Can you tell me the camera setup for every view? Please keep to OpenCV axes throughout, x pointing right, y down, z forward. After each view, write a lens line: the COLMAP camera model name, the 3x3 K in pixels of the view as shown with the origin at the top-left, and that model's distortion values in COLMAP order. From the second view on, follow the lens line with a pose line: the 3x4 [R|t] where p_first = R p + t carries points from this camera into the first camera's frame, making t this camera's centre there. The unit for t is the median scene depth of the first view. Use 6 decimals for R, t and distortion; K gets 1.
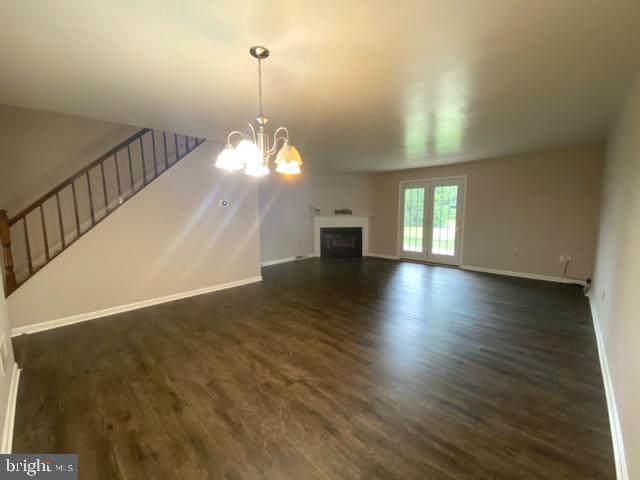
lens RADIAL K [[255.9, 0, 319.5], [0, 255.9, 243.3], [0, 0, 1]] dist [0.026187, -0.026017]
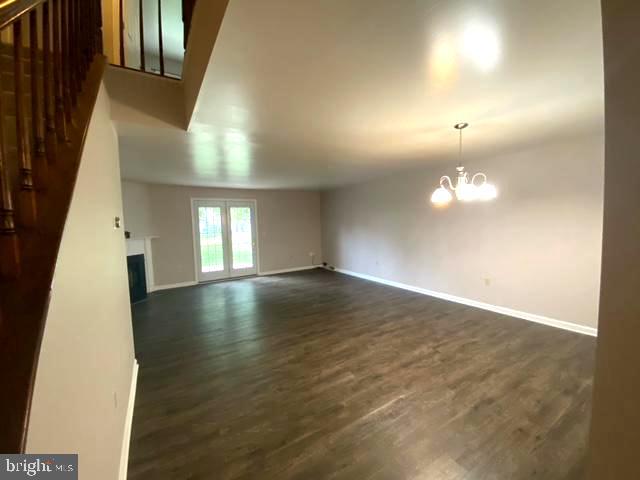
lens RADIAL K [[255.9, 0, 319.5], [0, 255.9, 243.3], [0, 0, 1]] dist [0.026187, -0.026017]
pose [[0.261121, -0.081008, 0.961901, -1.260272], [0.150854, 0.987654, 0.042225, -0.148541], [-0.953446, 0.134081, 0.270117, 0.932654]]
